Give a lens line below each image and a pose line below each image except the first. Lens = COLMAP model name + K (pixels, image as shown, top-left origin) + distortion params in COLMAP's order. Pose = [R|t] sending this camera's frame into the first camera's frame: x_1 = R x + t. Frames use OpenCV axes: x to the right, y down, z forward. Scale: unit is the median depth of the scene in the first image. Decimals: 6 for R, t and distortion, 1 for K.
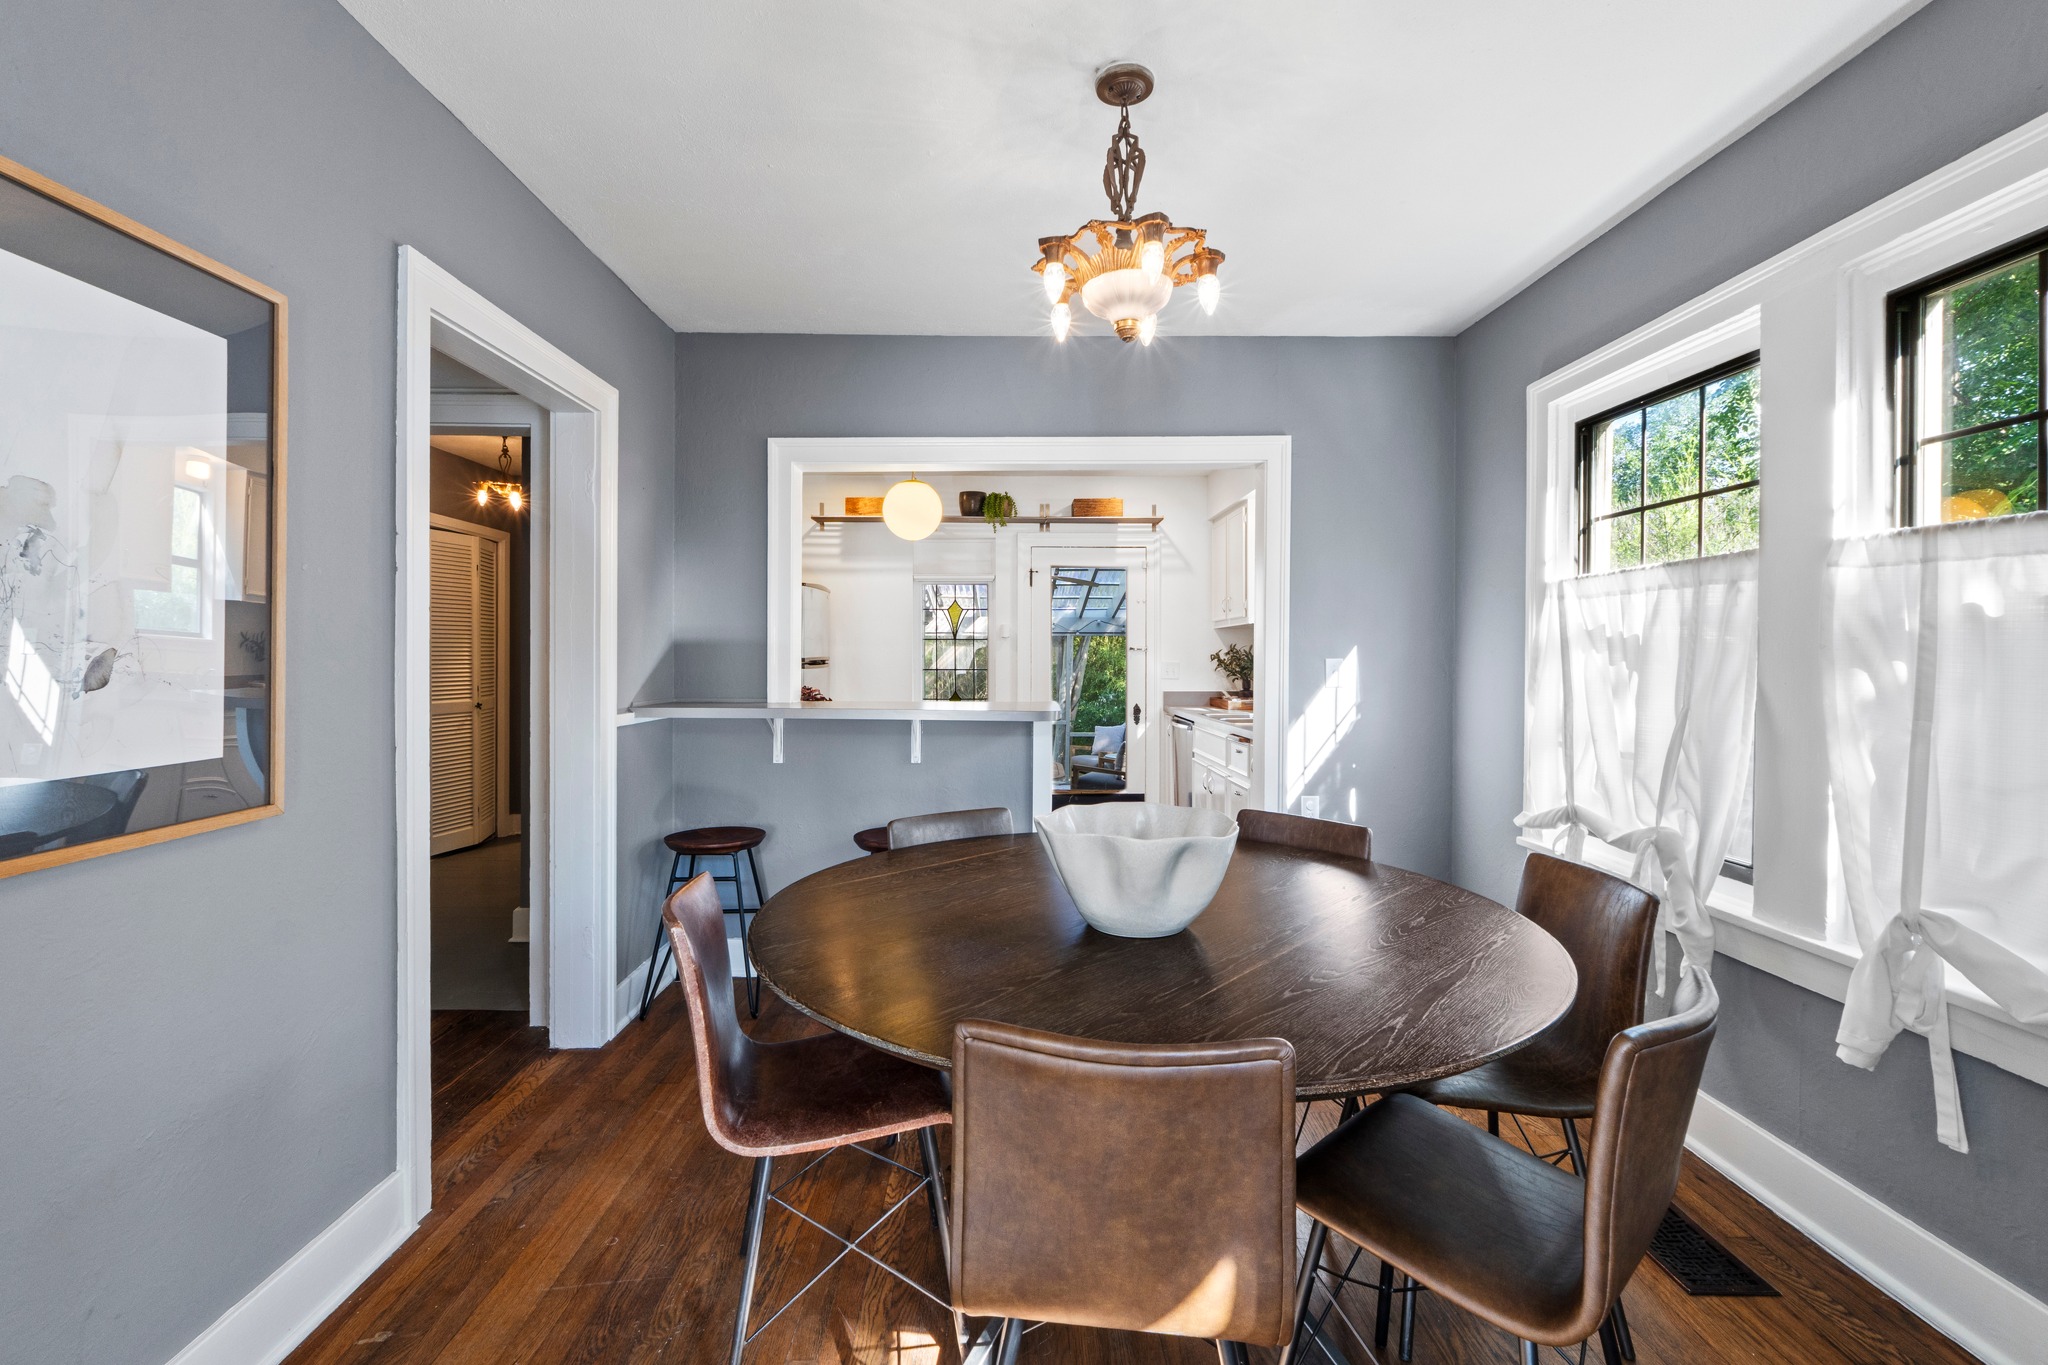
lens RADIAL K [[881.8, 0, 1018.5], [0, 881.8, 664.2], [0, 0, 1]] dist [-0.004862, -0.001035]
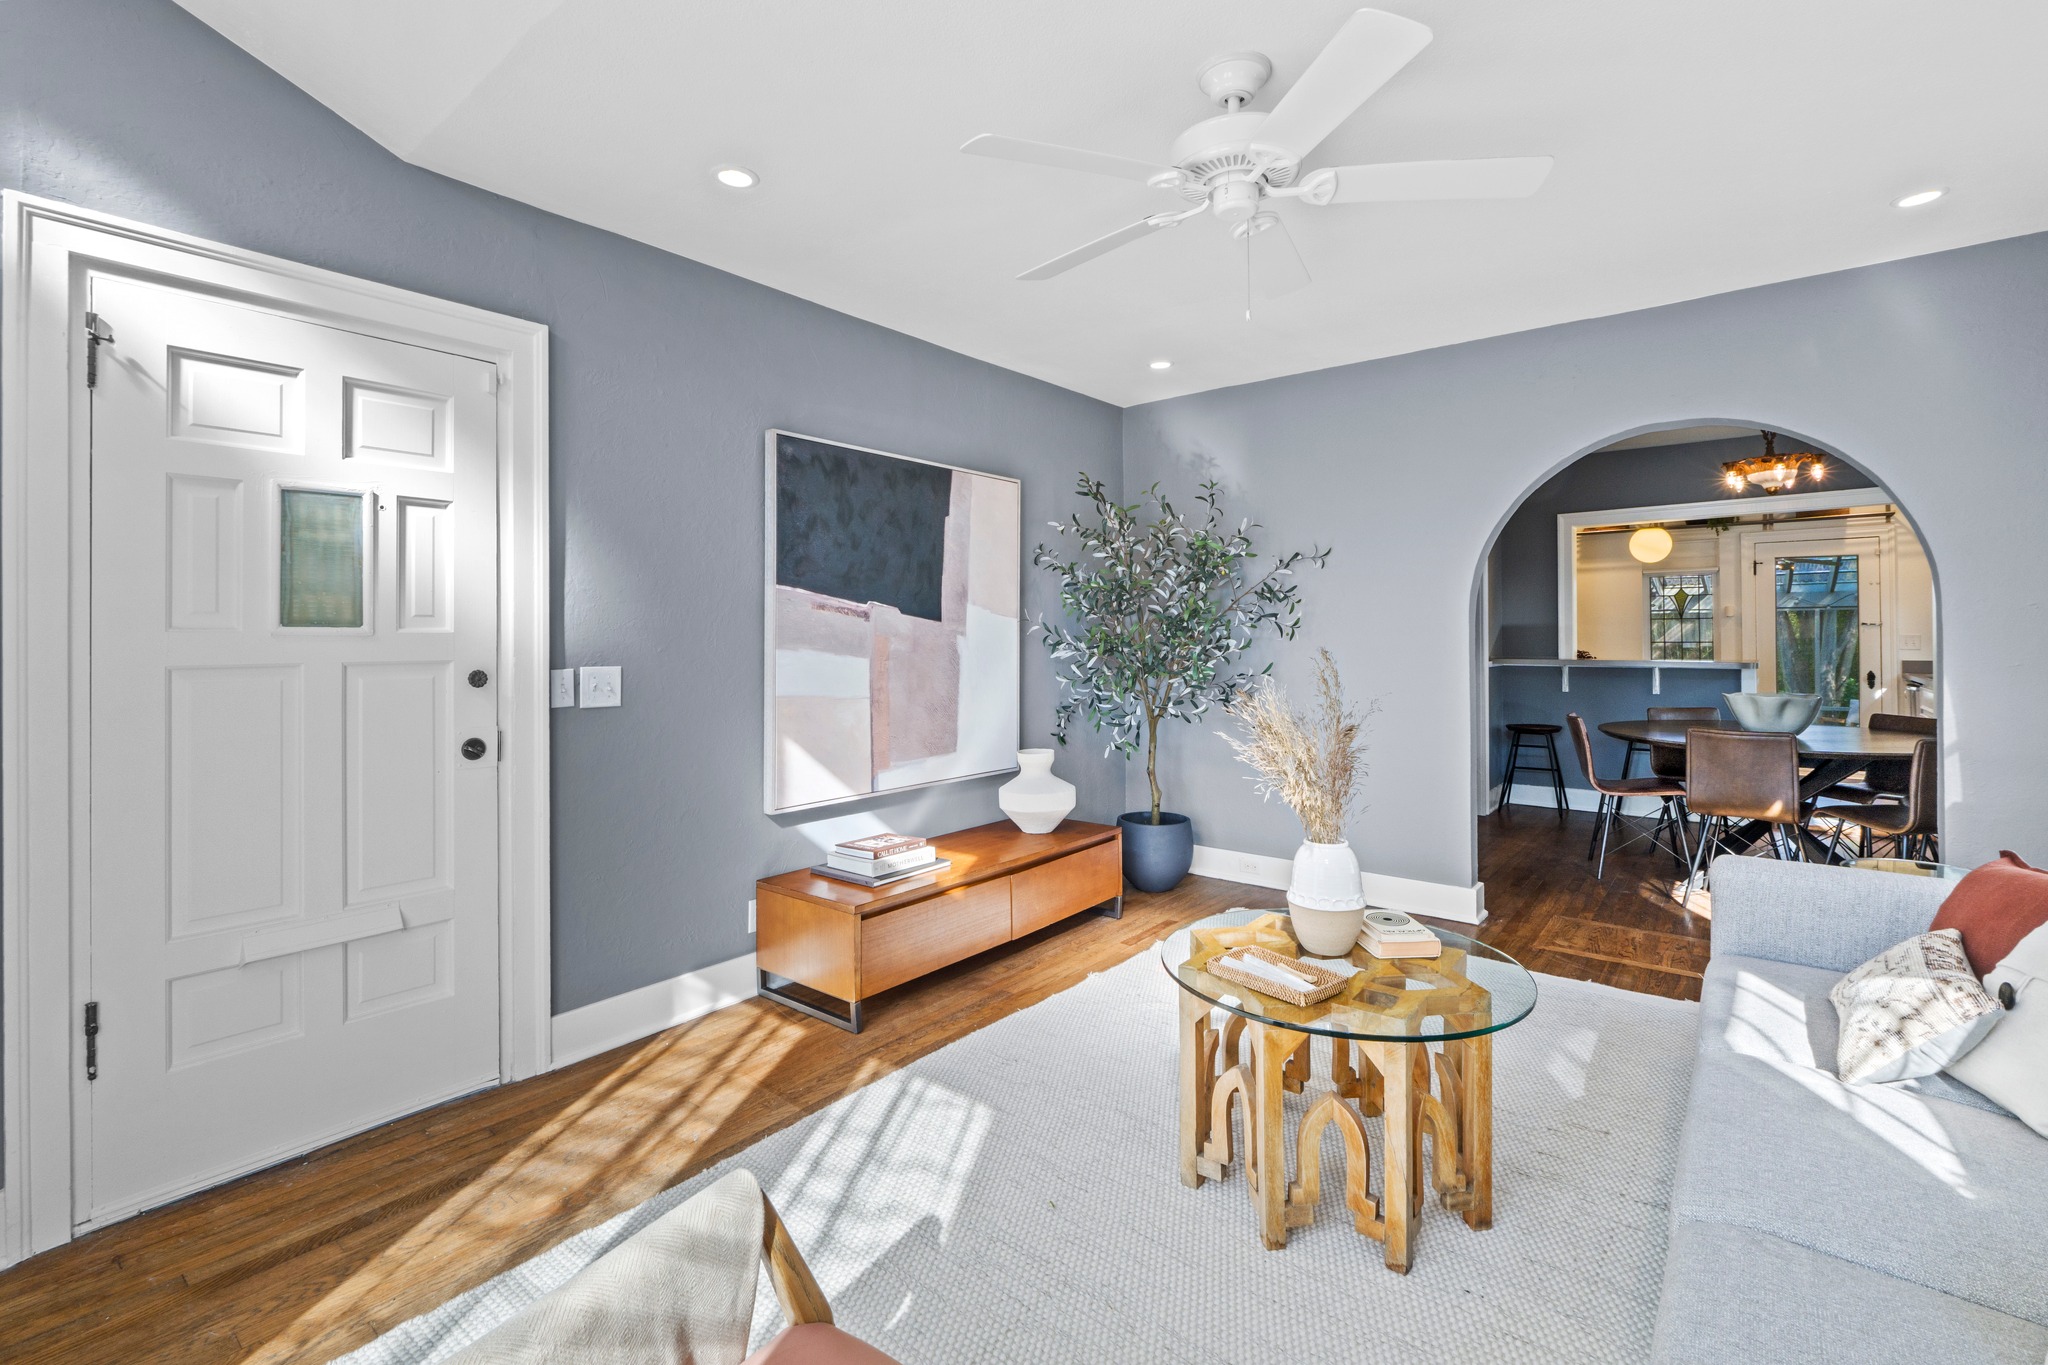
lens RADIAL K [[908.0, 0, 1048.7], [0, 908.0, 628.9], [0, 0, 1]] dist [-0.000368, -0.000001]
pose [[0.778089, -0.014236, -0.627993, 0.088377], [0.004182, 0.999838, -0.017484, 0.012777], [0.628141, 0.010978, 0.778022, -1.311489]]
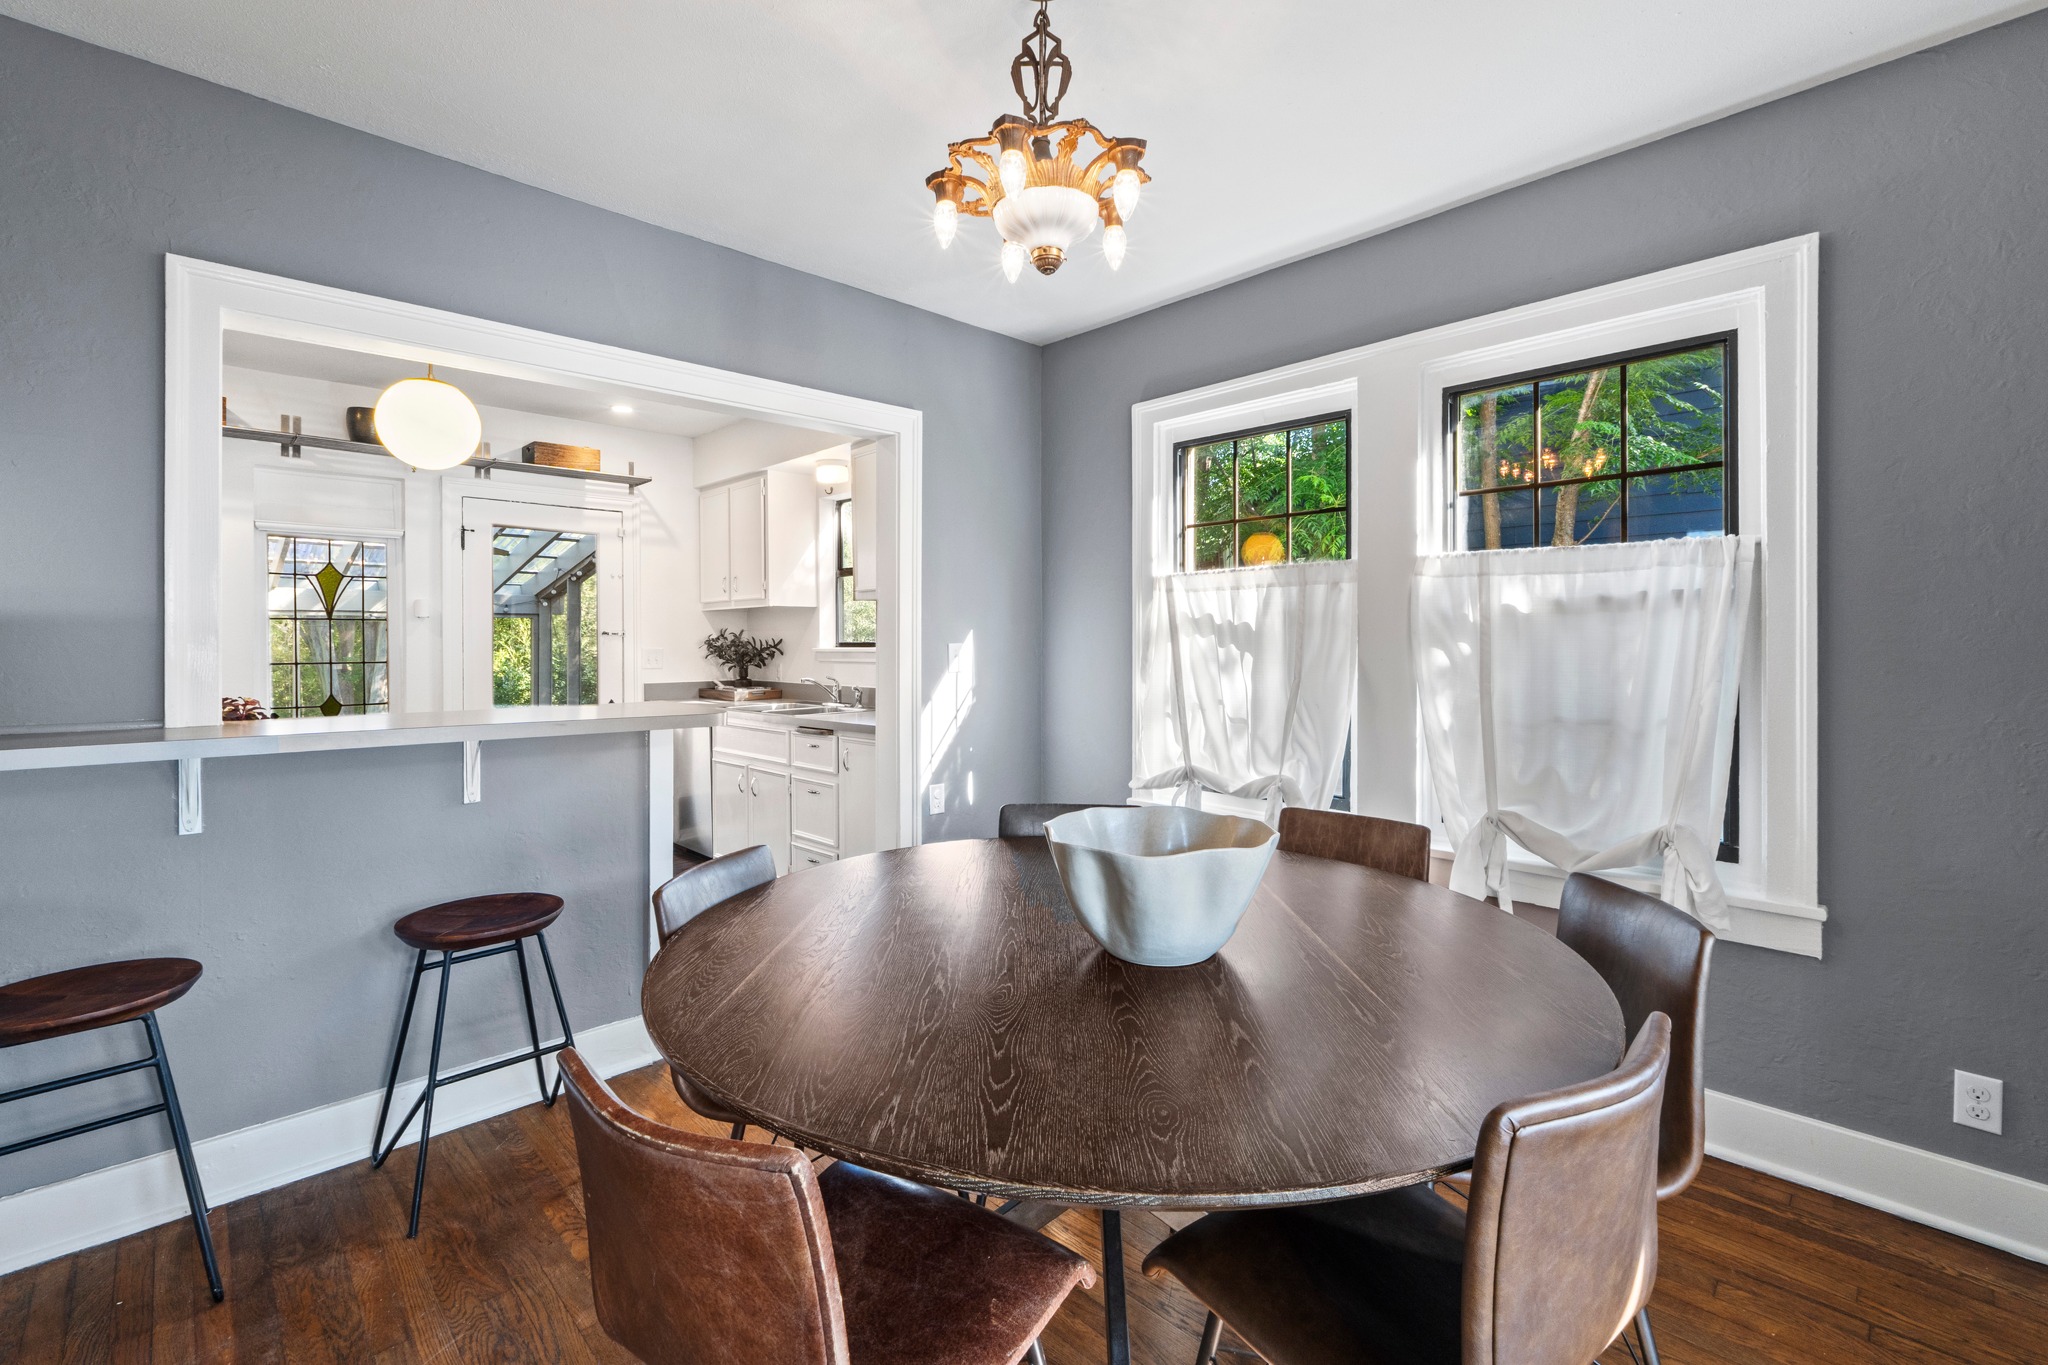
lens RADIAL K [[889.8, 0, 1037.8], [0, 889.8, 647.3], [0, 0, 1]] dist [-0.001521, -0.000233]
pose [[0.726238, -0.009007, 0.687384, -0.312624], [0.010541, 0.999943, 0.001966, -0.003566], [-0.687363, 0.005818, 0.726291, 0.246040]]
